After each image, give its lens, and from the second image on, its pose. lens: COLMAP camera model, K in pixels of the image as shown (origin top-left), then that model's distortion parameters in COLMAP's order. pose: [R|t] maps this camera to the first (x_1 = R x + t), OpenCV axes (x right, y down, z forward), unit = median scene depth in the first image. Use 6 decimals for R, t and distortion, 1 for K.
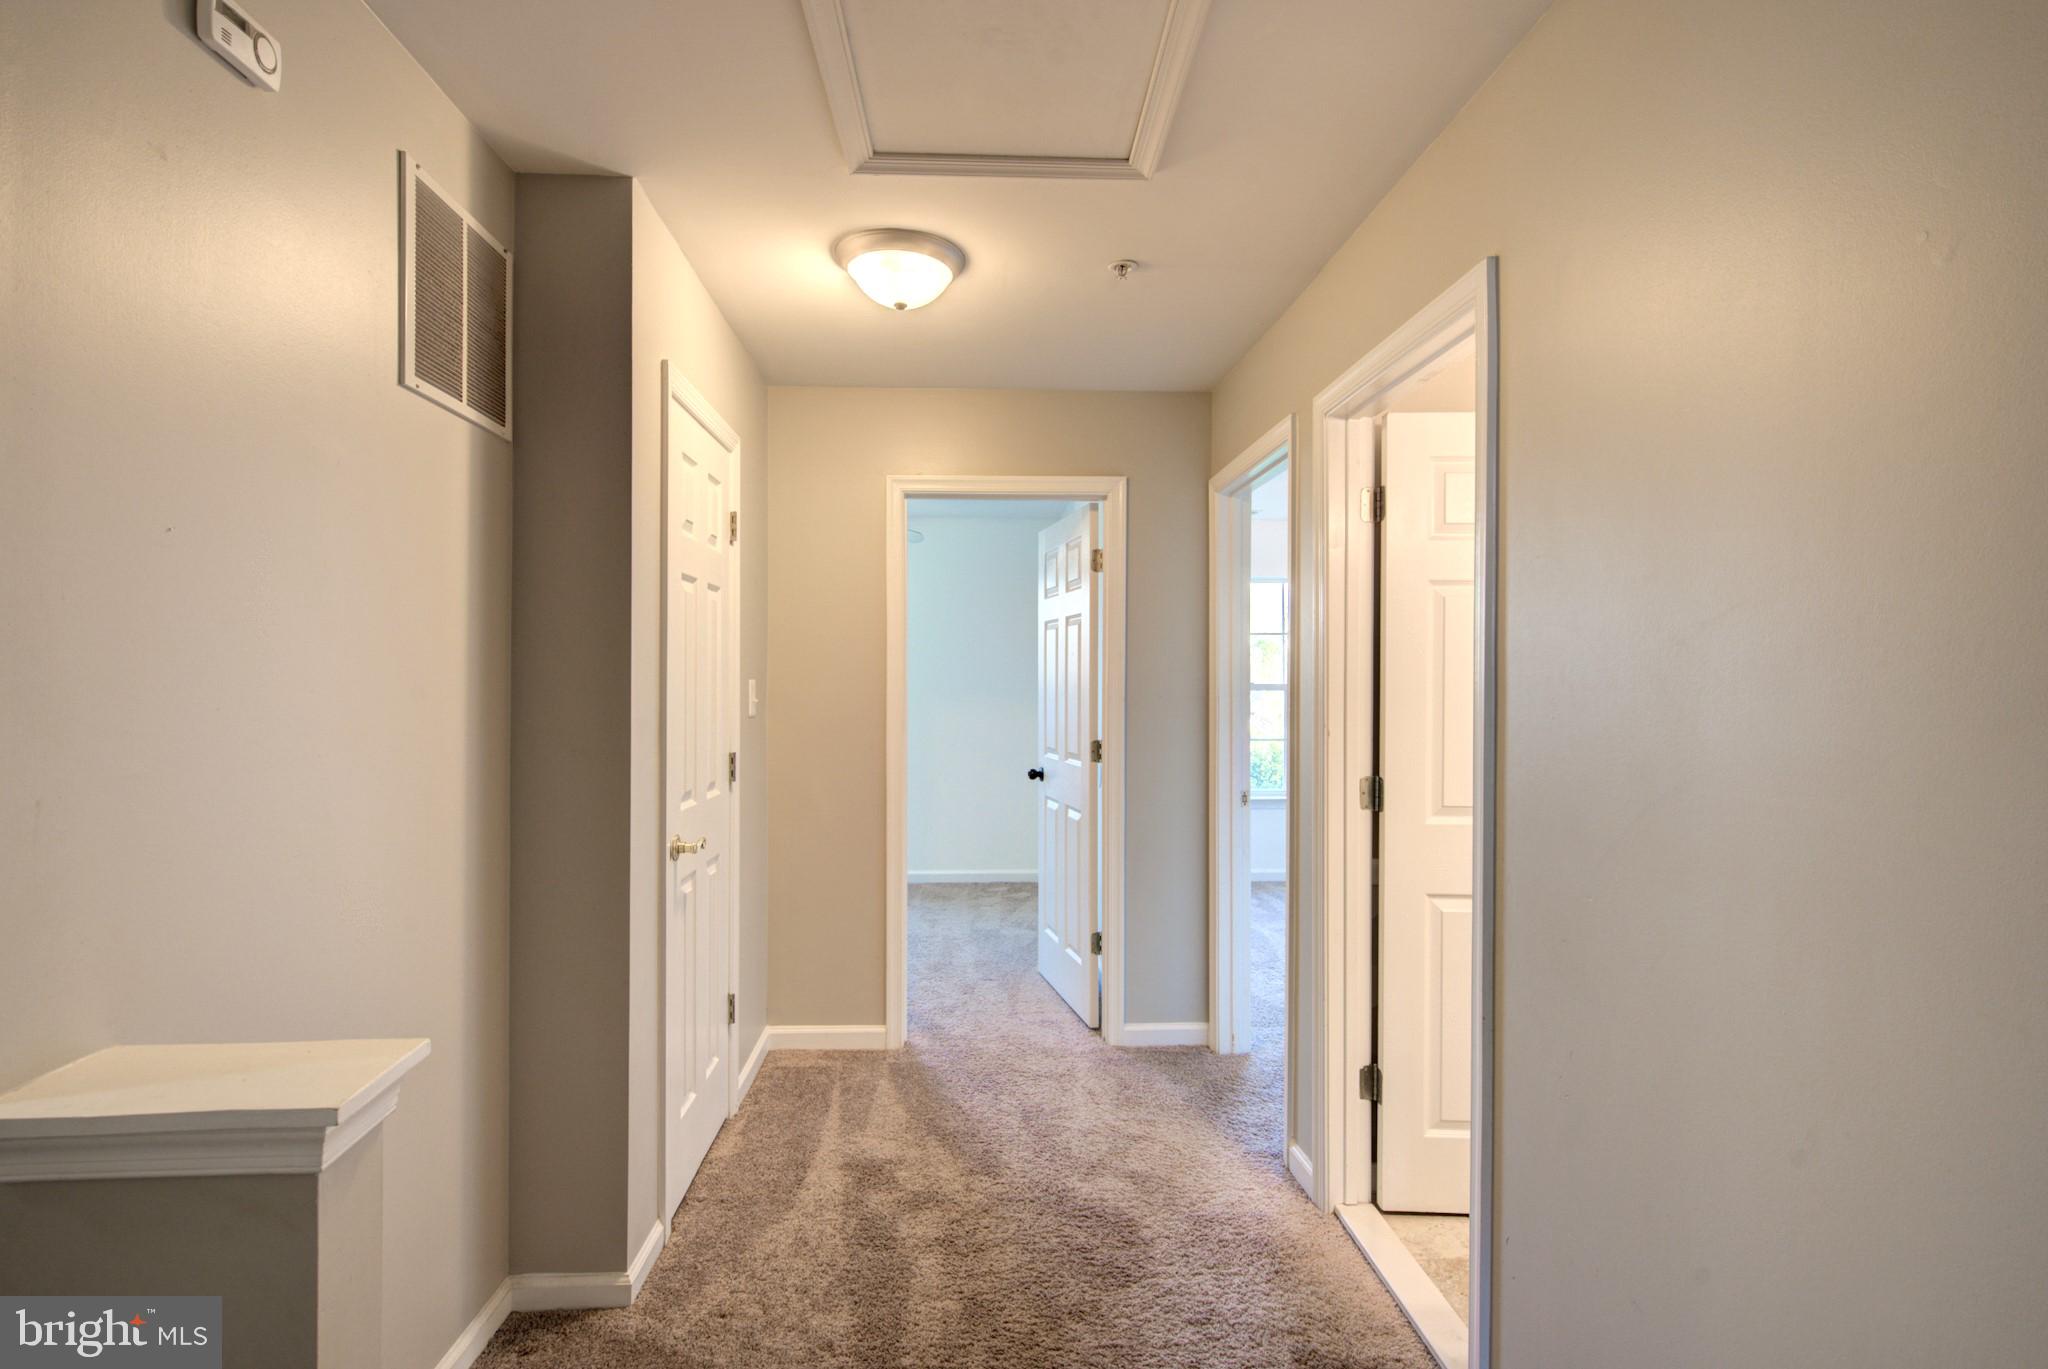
lens RADIAL K [[964.1, 0, 1022.4], [0, 964.1, 665.2], [0, 0, 1]] dist [-0.001341, -0.000659]
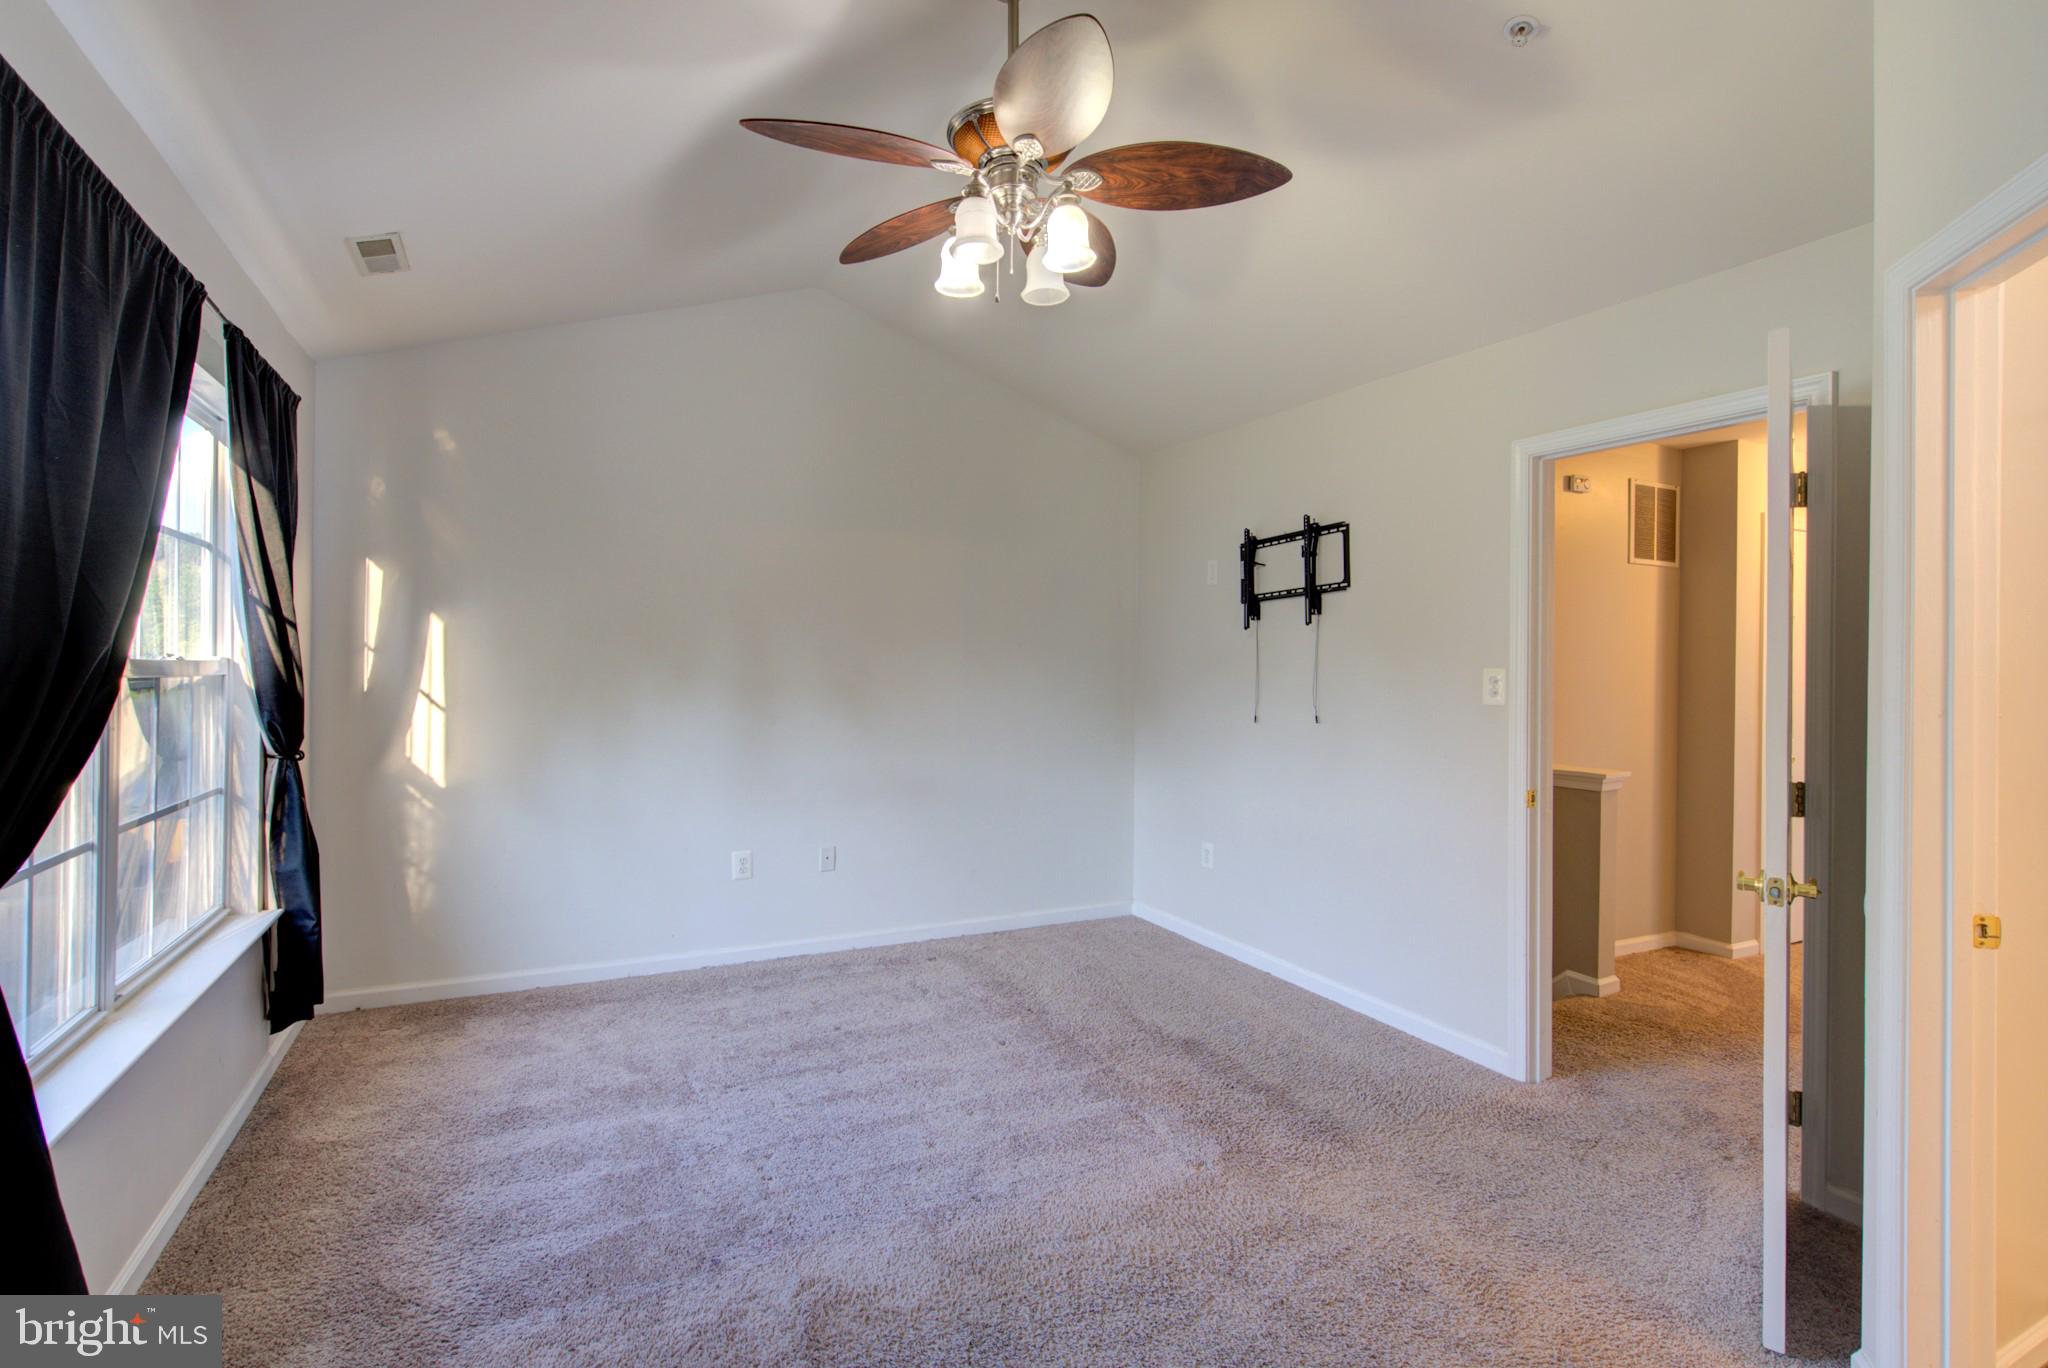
lens RADIAL K [[964.1, 0, 1022.4], [0, 964.1, 664.7], [0, 0, 1]] dist [-0.001341, -0.000659]
pose [[0.399100, 0.006036, -0.916887, 1.032147], [-0.002146, 0.999982, 0.005648, -0.015993], [0.916905, -0.000287, 0.399106, -1.462857]]
